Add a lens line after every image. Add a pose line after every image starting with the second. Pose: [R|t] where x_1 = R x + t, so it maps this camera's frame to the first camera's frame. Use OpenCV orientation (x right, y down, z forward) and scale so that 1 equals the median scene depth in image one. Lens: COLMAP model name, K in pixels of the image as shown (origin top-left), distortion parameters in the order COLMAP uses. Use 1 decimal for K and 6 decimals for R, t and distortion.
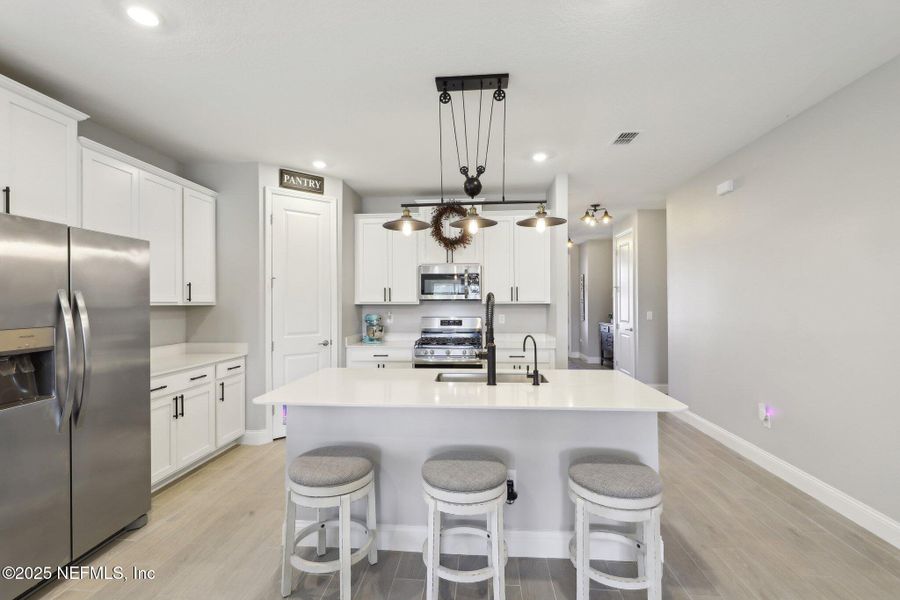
lens RADIAL K [[407.8, 0, 450.0], [0, 407.8, 300.0], [0, 0, 1]] dist [0.000667, 0.000245]
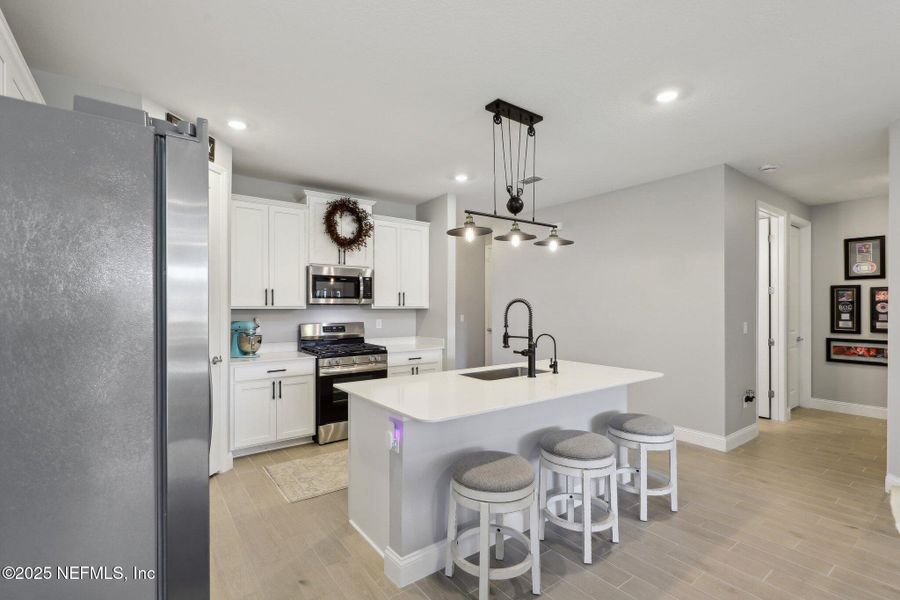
lens RADIAL K [[414.2, 0, 447.0], [0, 414.2, 303.8], [0, 0, 1]] dist [0.000885, 0.000023]
pose [[0.755404, 0.008702, 0.655201, -0.814353], [-0.006062, 0.999962, -0.006292, 0.005872], [-0.655231, 0.000781, 0.755428, 0.243035]]
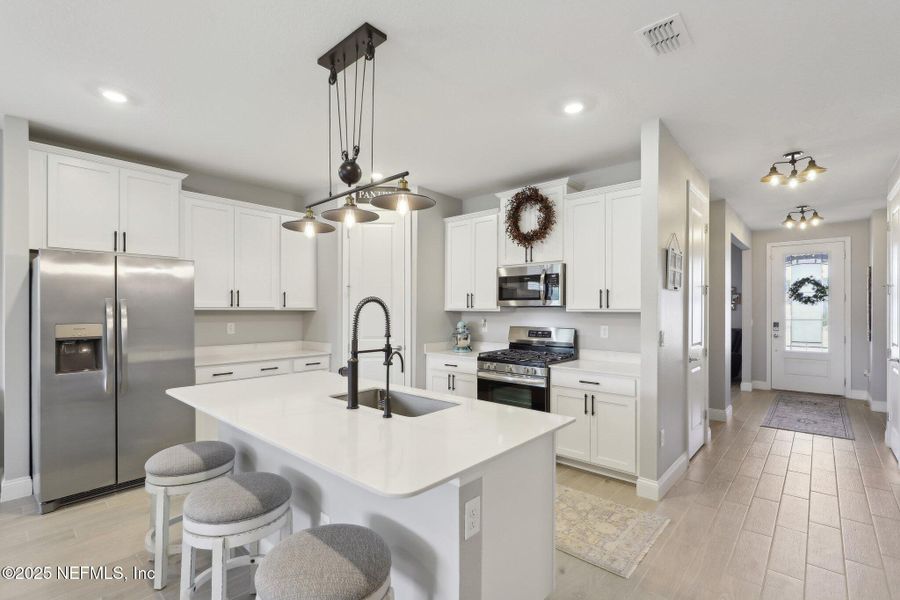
lens RADIAL K [[409.5, 0, 450.6], [0, 409.5, 307.3], [0, 0, 1]] dist [0.002059, -0.000023]
pose [[0.795484, 0.003126, -0.605966, 0.712027], [-0.003512, 0.999994, 0.000548, 0.002536], [0.605964, 0.001692, 0.795490, 0.434867]]
